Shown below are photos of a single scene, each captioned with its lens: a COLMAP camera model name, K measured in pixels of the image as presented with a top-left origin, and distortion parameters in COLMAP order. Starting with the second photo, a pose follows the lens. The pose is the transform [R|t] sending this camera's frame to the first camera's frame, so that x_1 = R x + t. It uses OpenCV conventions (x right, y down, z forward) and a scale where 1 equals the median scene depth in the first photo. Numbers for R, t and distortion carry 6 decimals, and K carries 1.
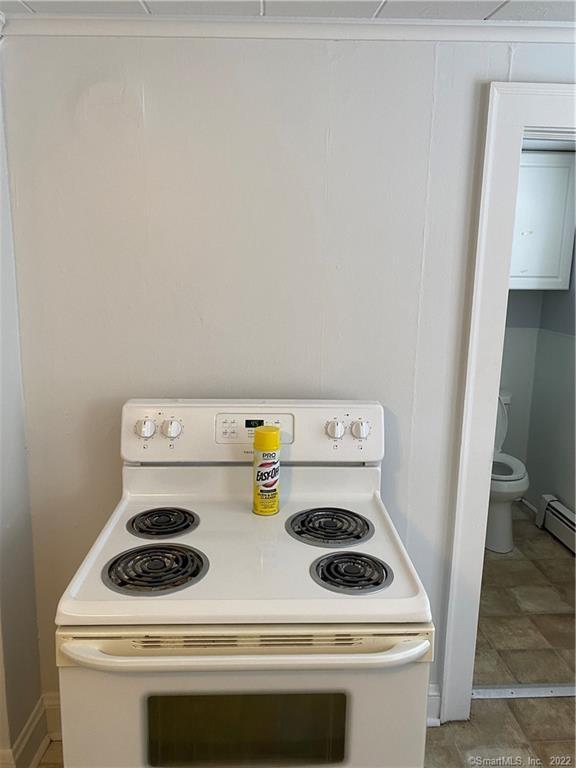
lens RADIAL K [[589.8, 0, 287.6], [0, 589.8, 384.6], [0, 0, 1]] dist [-0.009761, -0.002234]
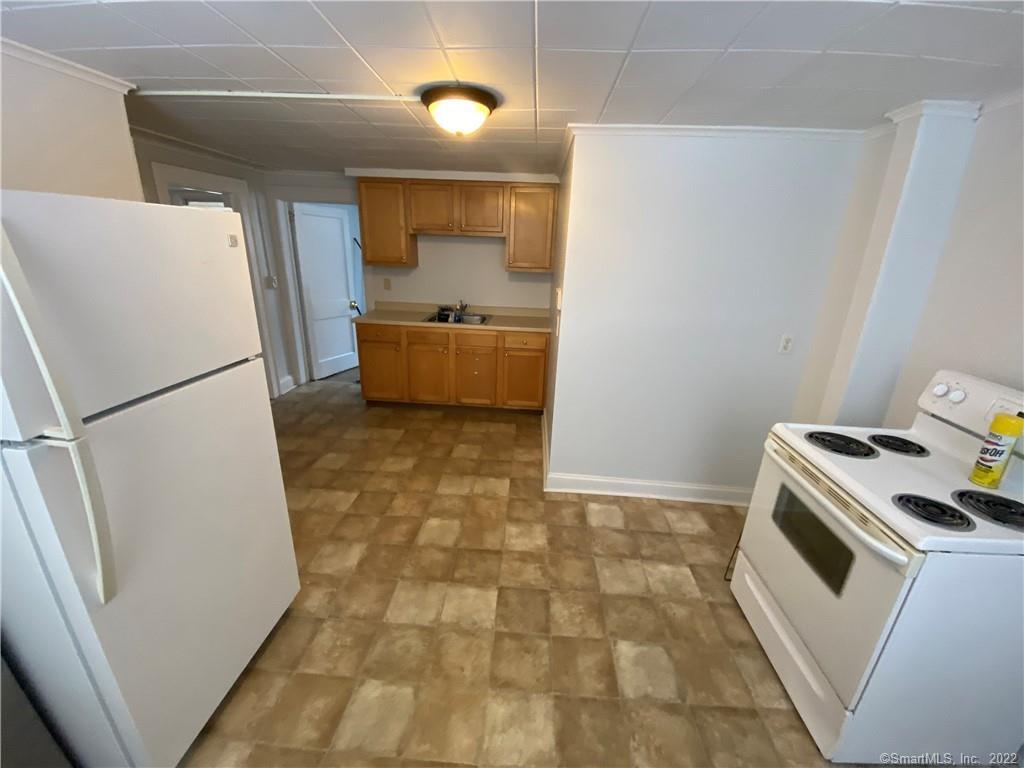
lens RADIAL K [[423.6, 0, 517.2], [0, 423.6, 387.0], [0, 0, 1]] dist [-0.013222, -0.001941]
pose [[-0.057703, 0.324763, -0.944034, 0.923694], [-0.252601, 0.910090, 0.328525, 0.000111], [0.965848, 0.257421, 0.029521, 0.027000]]
